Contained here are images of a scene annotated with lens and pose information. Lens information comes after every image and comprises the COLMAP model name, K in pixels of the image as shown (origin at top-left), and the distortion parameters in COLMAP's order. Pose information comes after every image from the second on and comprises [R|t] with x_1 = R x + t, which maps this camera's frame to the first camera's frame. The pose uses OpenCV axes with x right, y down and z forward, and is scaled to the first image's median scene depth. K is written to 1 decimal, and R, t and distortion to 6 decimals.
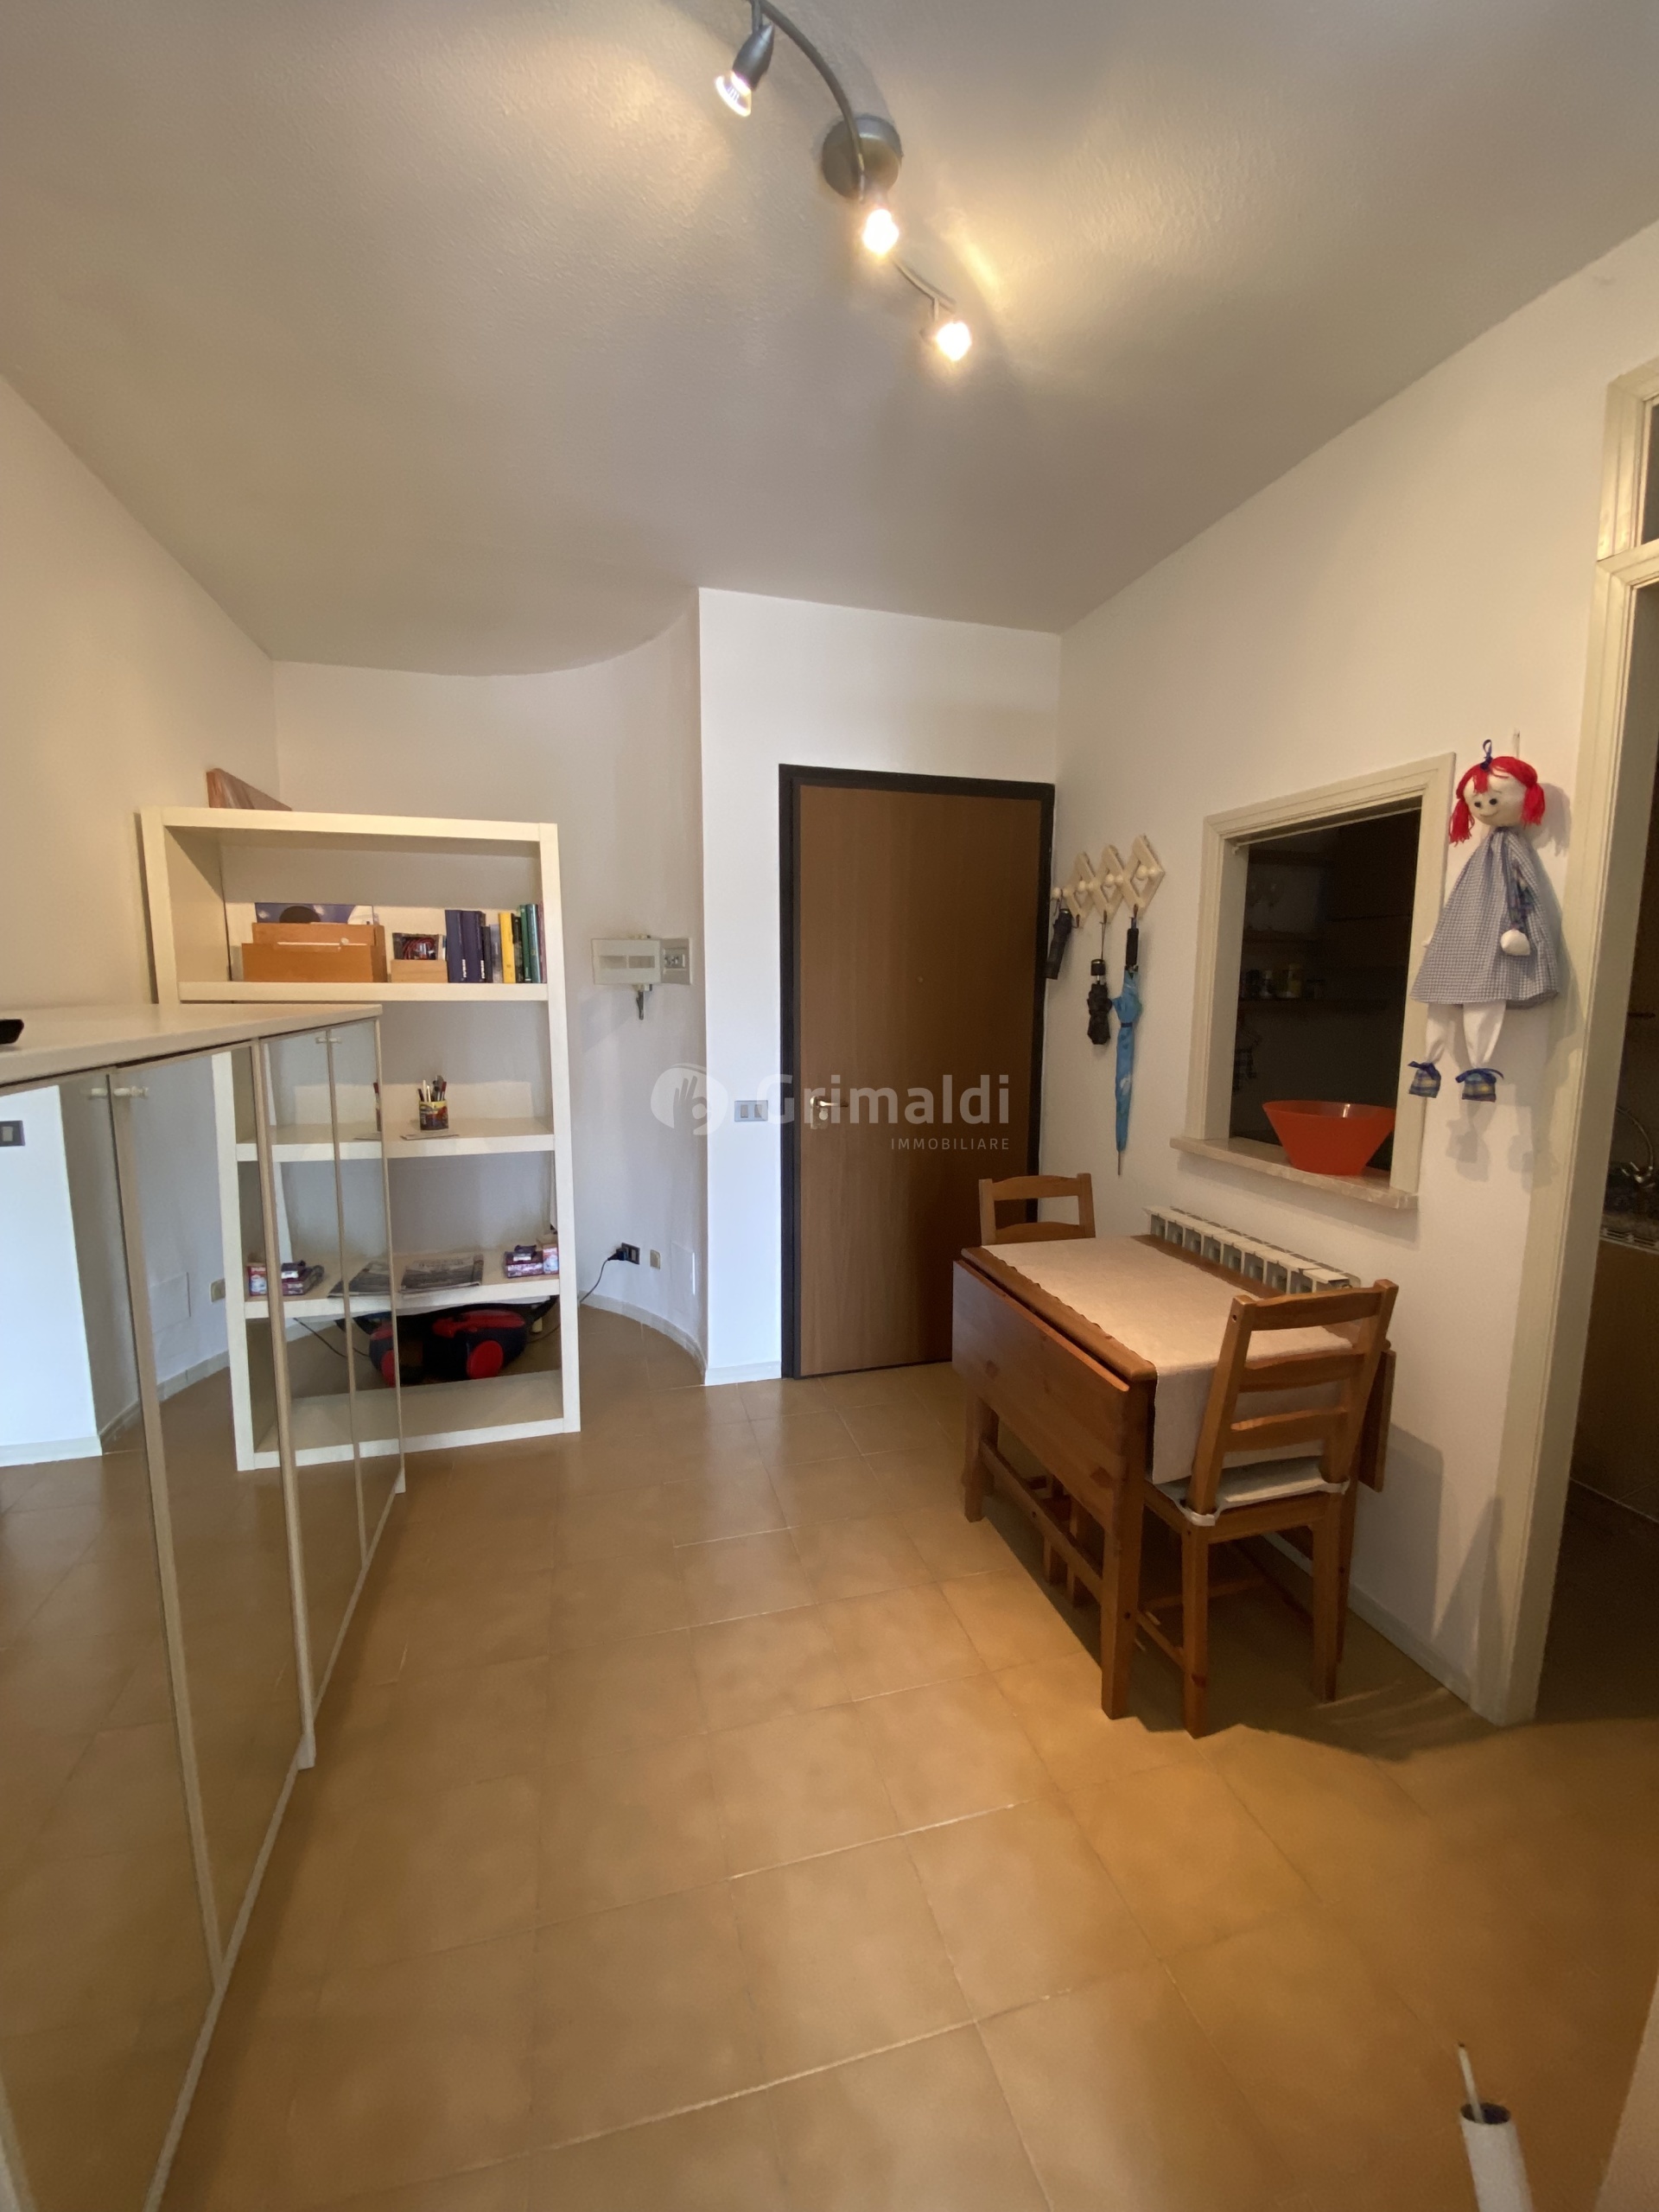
lens RADIAL K [[885.7, 0, 823.1], [0, 885.7, 1107.6], [0, 0, 1]] dist [0.001097, -0.013310]
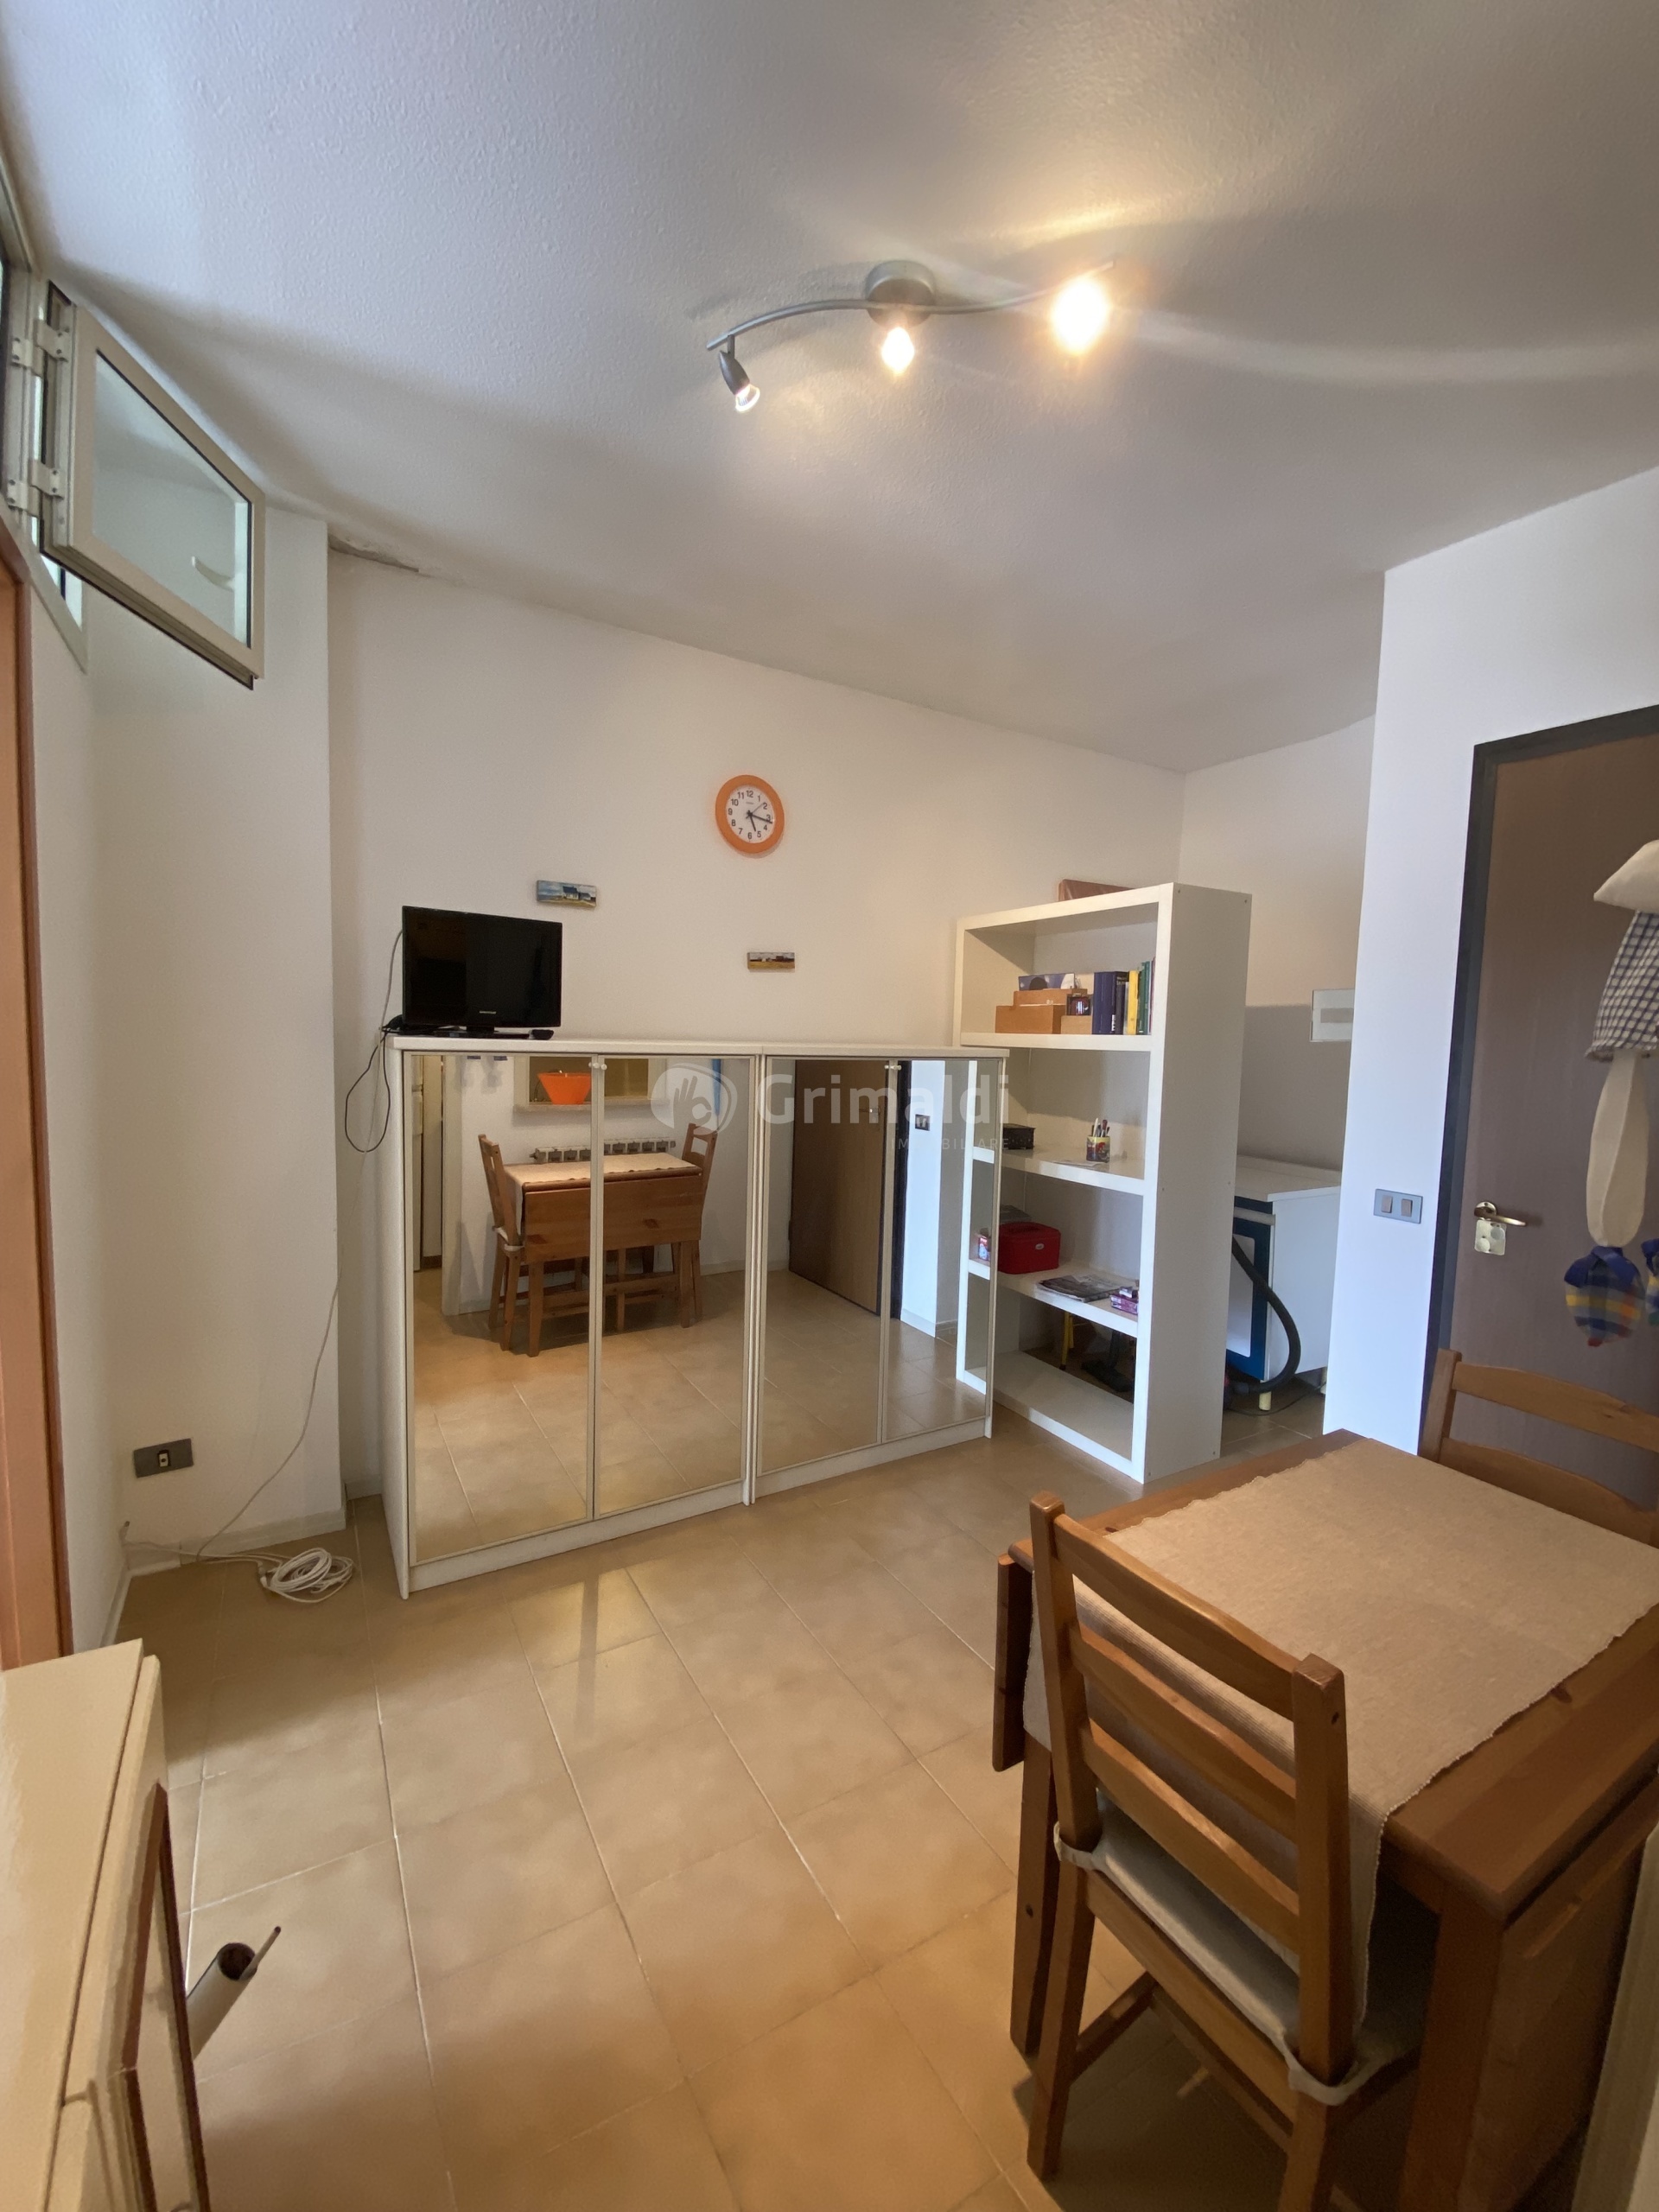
lens RADIAL K [[896.3, 0, 860.0], [0, 896.3, 1102.2], [0, 0, 1]] dist [0.001207, -0.013013]
pose [[0.273656, 0.070865, -0.959214, 0.623263], [-0.155560, 0.987413, 0.028568, -0.038889], [0.949165, 0.141397, 0.281235, 0.388170]]
